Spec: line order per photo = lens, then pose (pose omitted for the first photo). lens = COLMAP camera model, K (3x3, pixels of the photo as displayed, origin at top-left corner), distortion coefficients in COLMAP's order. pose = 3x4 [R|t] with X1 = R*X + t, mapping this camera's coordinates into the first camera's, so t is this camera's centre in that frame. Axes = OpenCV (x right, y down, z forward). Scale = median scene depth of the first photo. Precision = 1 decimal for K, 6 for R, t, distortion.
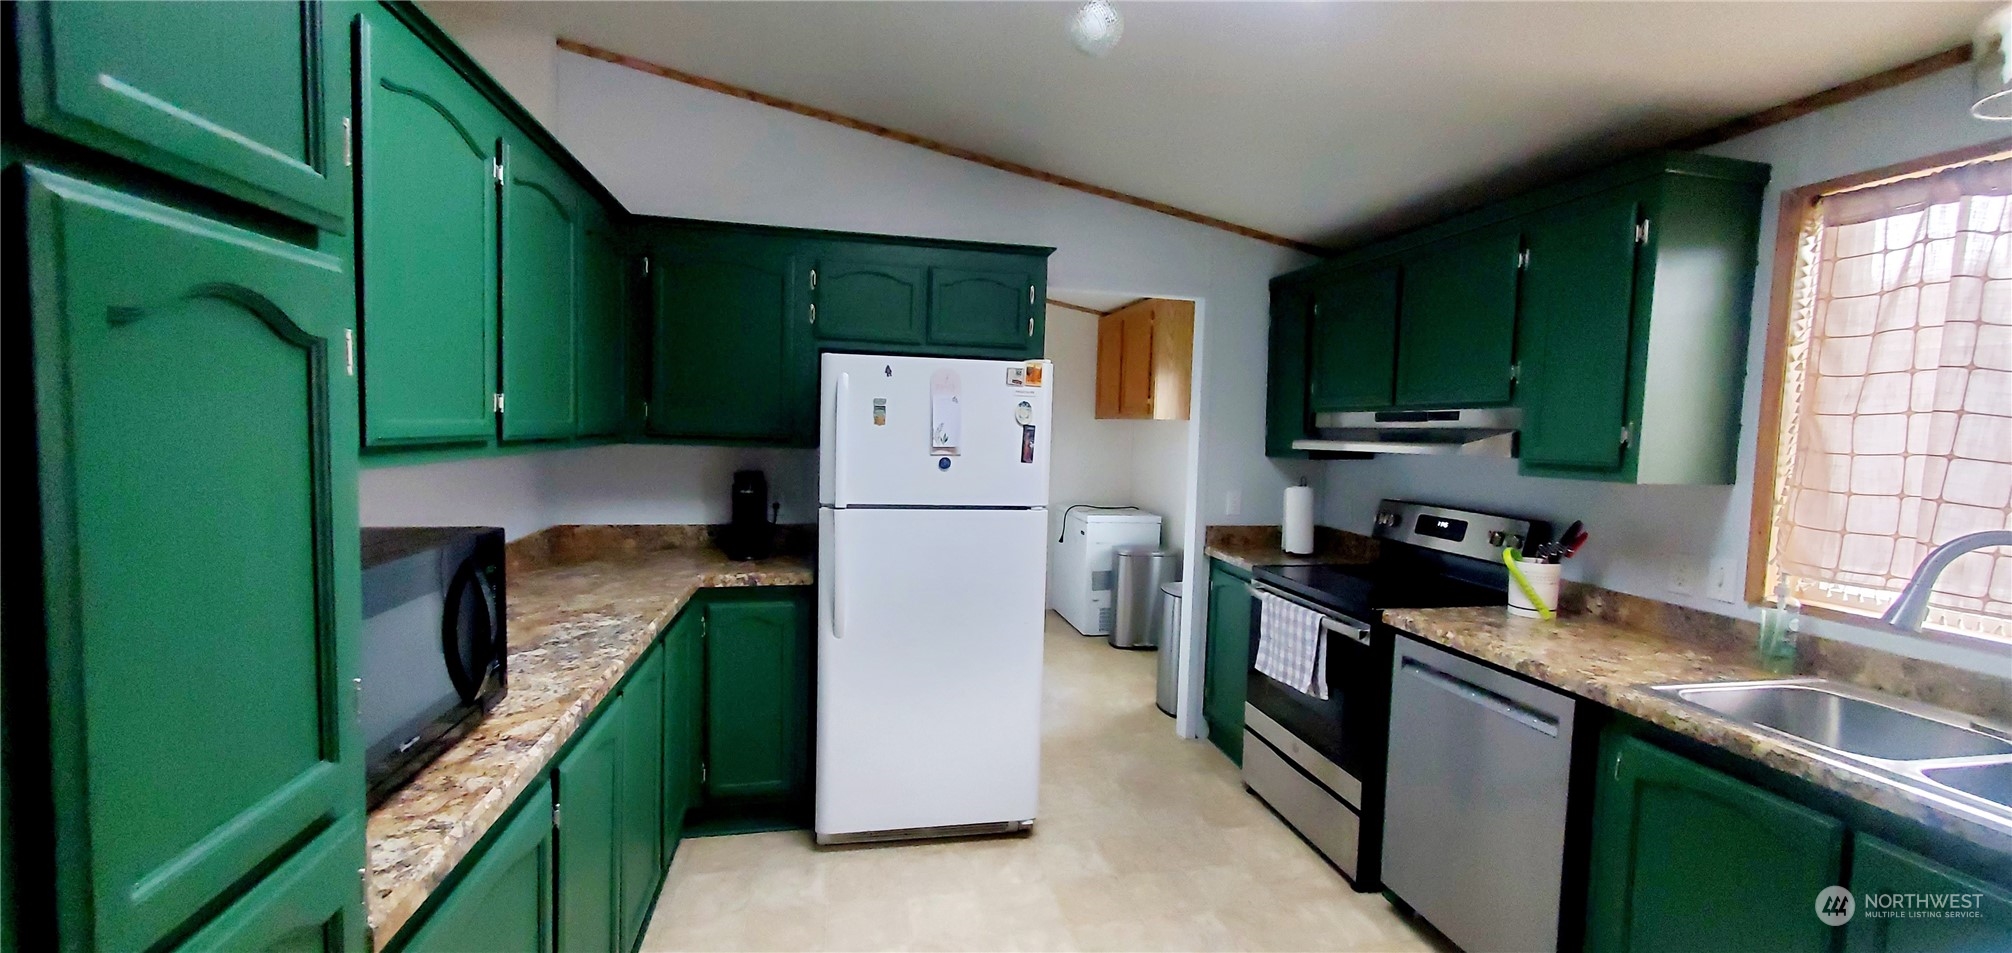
lens RADIAL K [[777.0, 0, 1019.2], [0, 777.0, 478.6], [0, 0, 1]] dist [0.000962, 0.000123]
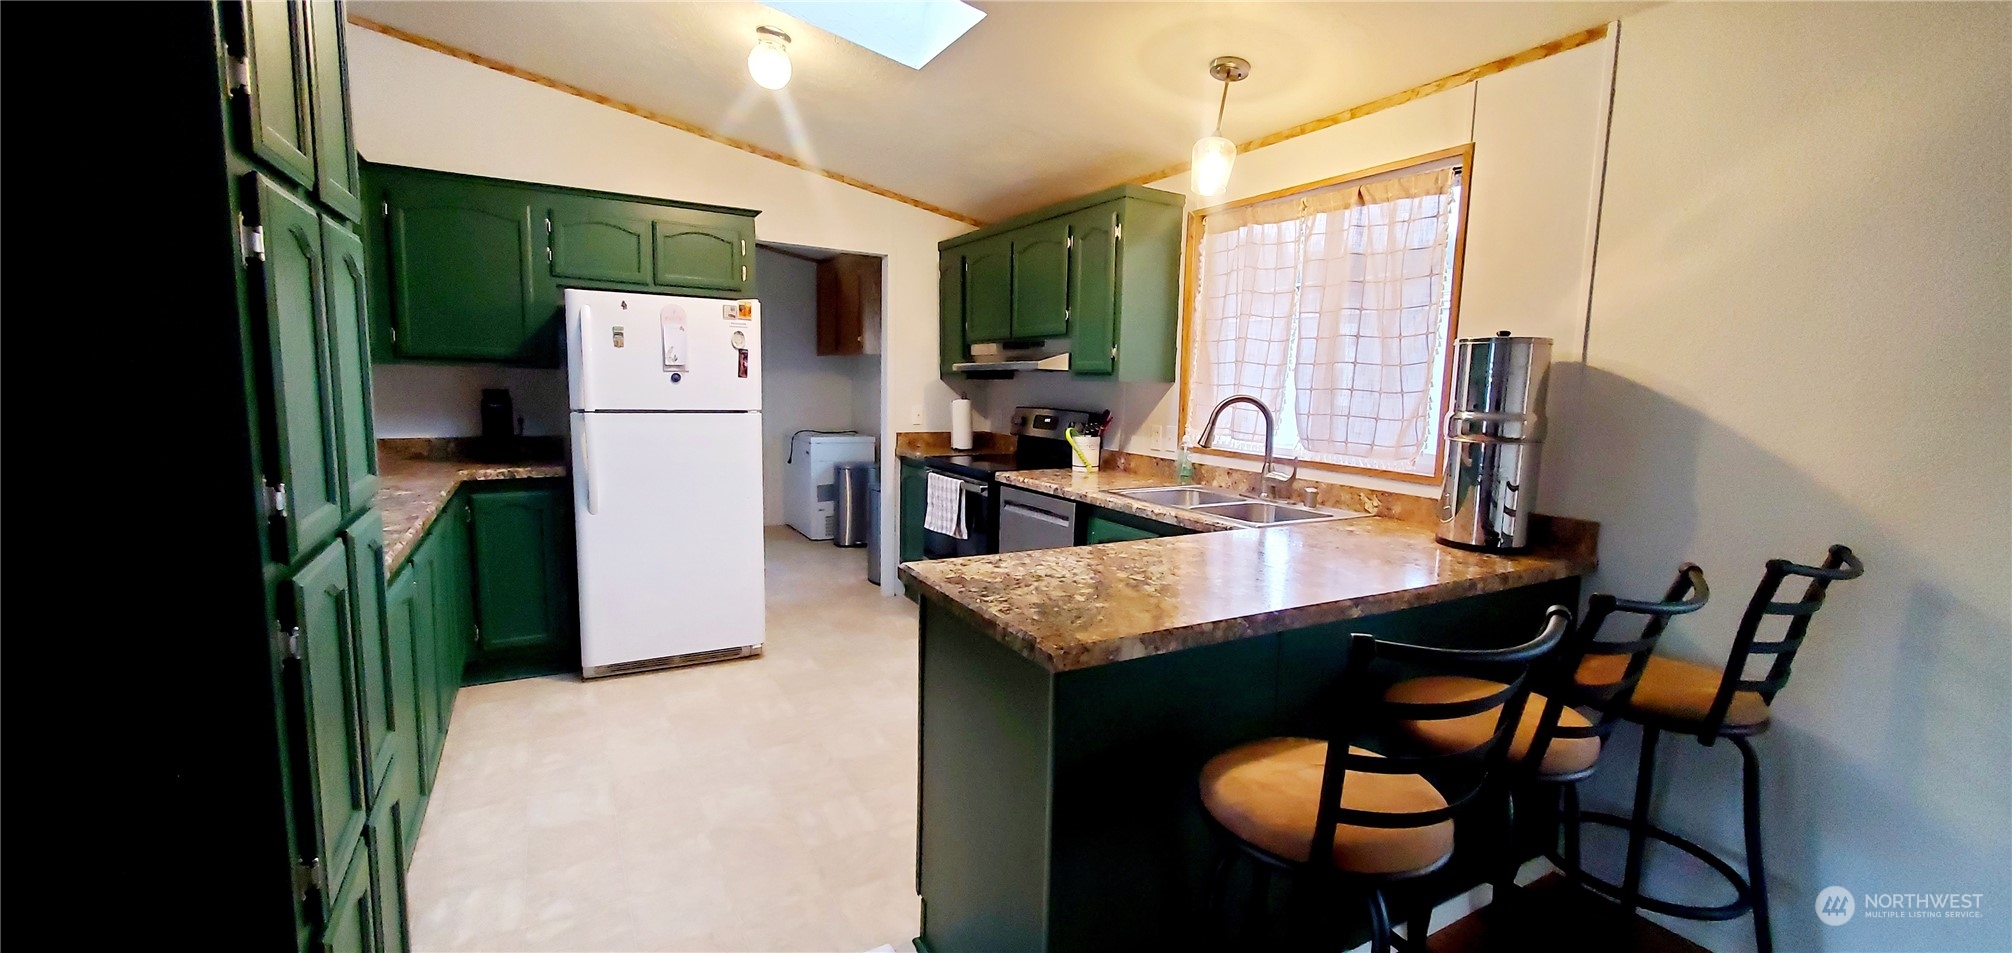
lens RADIAL K [[777.0, 0, 1019.2], [0, 777.0, 478.6], [0, 0, 1]] dist [0.000962, 0.000123]
pose [[0.949137, -0.046427, 0.311422, 0.036671], [0.025205, 0.997098, 0.071829, 0.068238], [-0.313853, -0.060326, 0.947553, -0.419096]]
